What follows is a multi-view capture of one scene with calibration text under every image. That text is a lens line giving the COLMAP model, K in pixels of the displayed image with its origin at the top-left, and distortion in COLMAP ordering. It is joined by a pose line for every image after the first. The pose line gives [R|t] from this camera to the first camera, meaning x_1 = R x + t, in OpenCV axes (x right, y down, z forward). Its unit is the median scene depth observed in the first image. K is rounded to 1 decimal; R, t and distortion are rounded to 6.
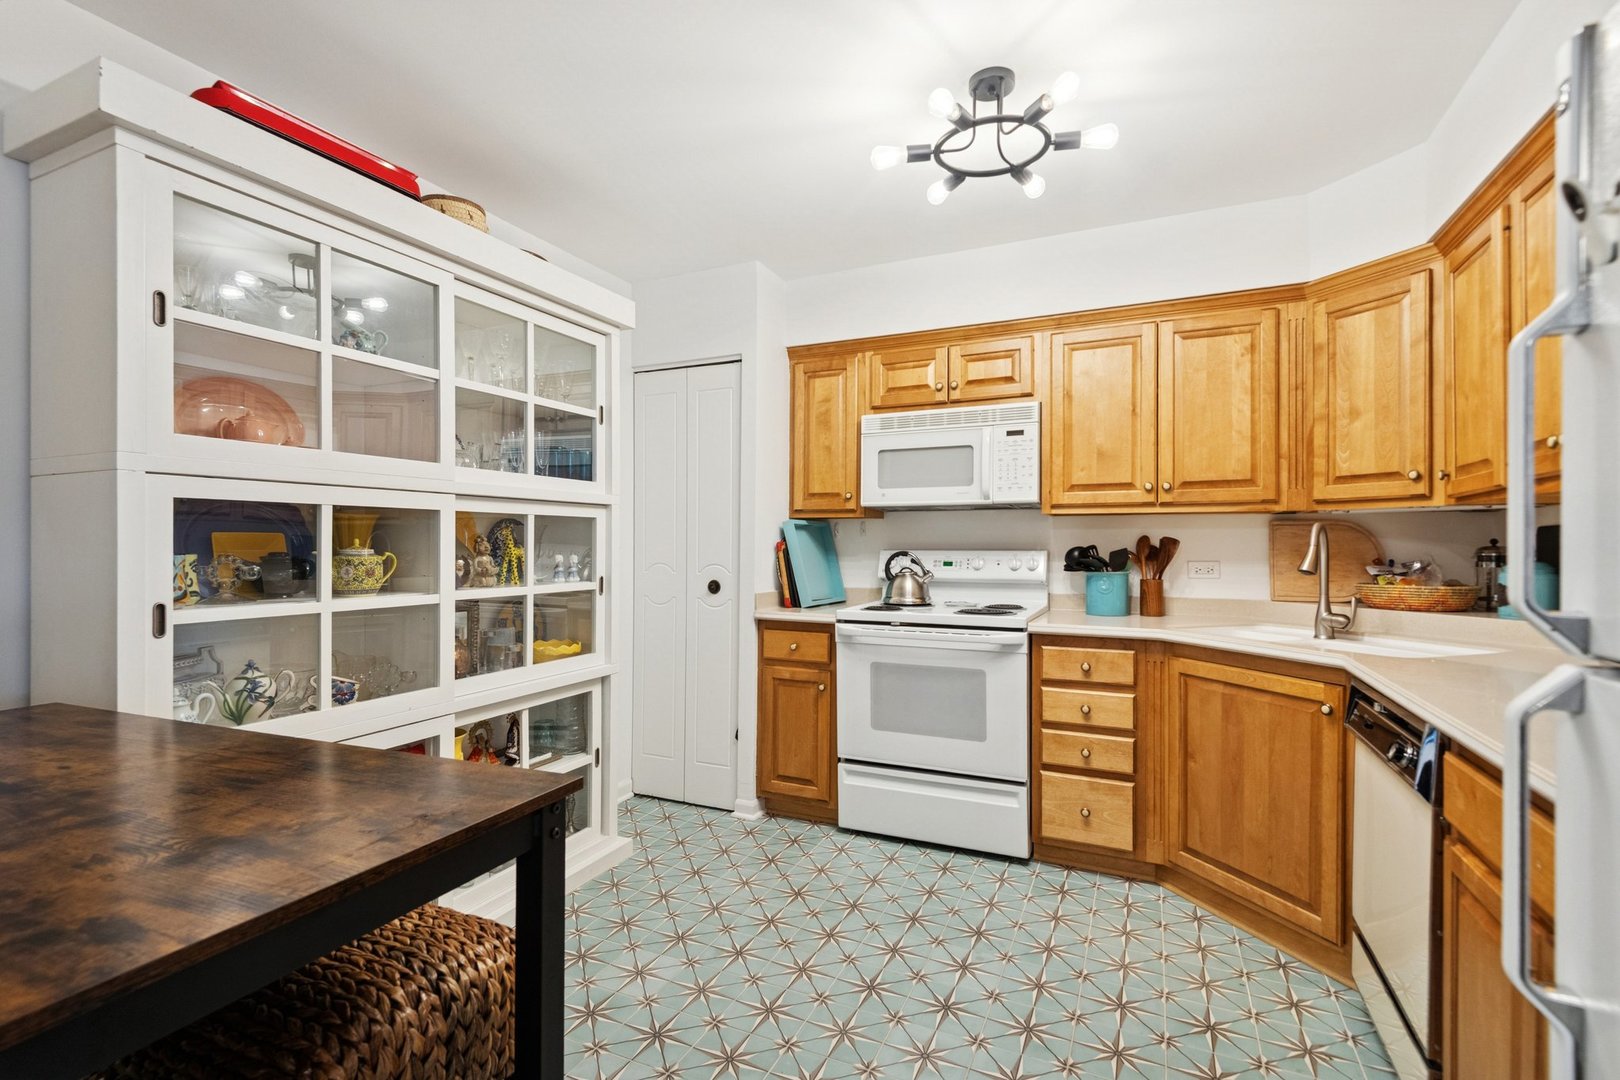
lens RADIAL K [[749.0, 0, 805.4], [0, 749.0, 540.0], [0, 0, 1]] dist [0.007905, -0.004383]
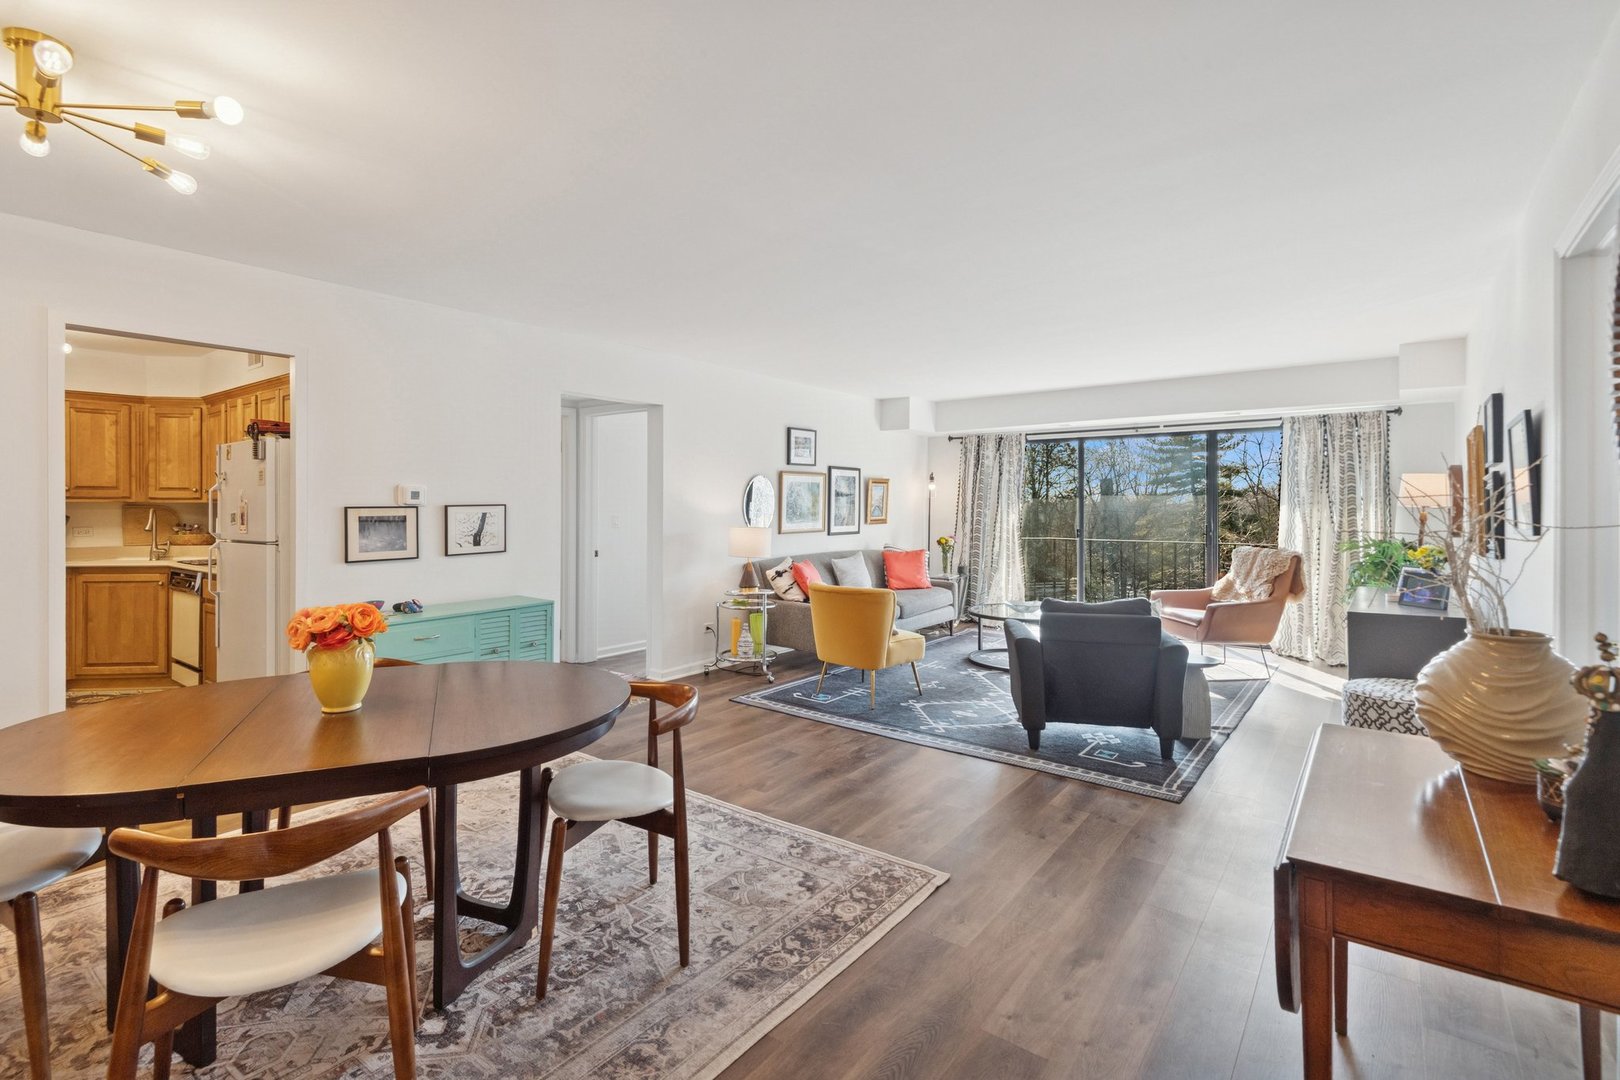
lens RADIAL K [[749.0, 0, 782.2], [0, 749.0, 511.3], [0, 0, 1]] dist [0.007905, -0.004383]
pose [[0.228581, -0.008490, 0.973488, -0.986273], [-0.008189, 0.999910, 0.010643, -0.050126], [-0.973490, -0.010405, 0.228491, -1.236429]]
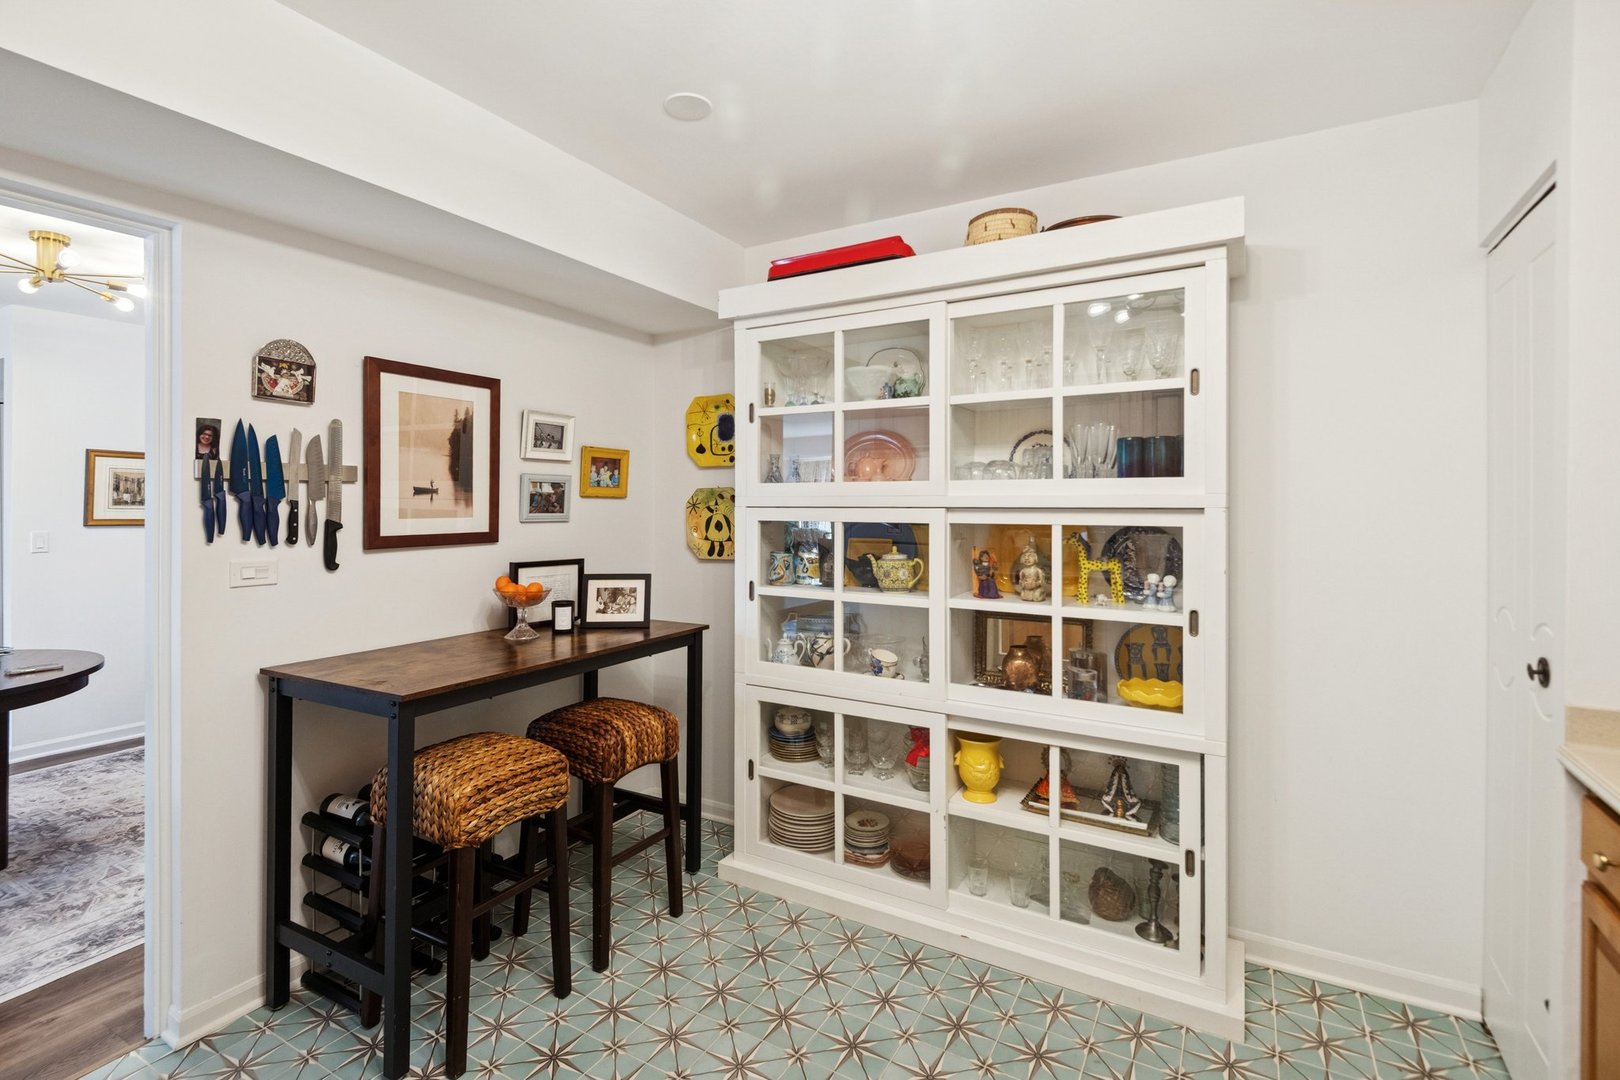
lens RADIAL K [[749.0, 0, 782.5], [0, 749.0, 504.7], [0, 0, 1]] dist [0.007905, -0.004383]
pose [[-0.113979, -0.005912, -0.993466, 0.709054], [-0.001745, 0.999982, -0.005750, -0.067773], [0.993482, 0.001078, -0.113988, 1.030556]]
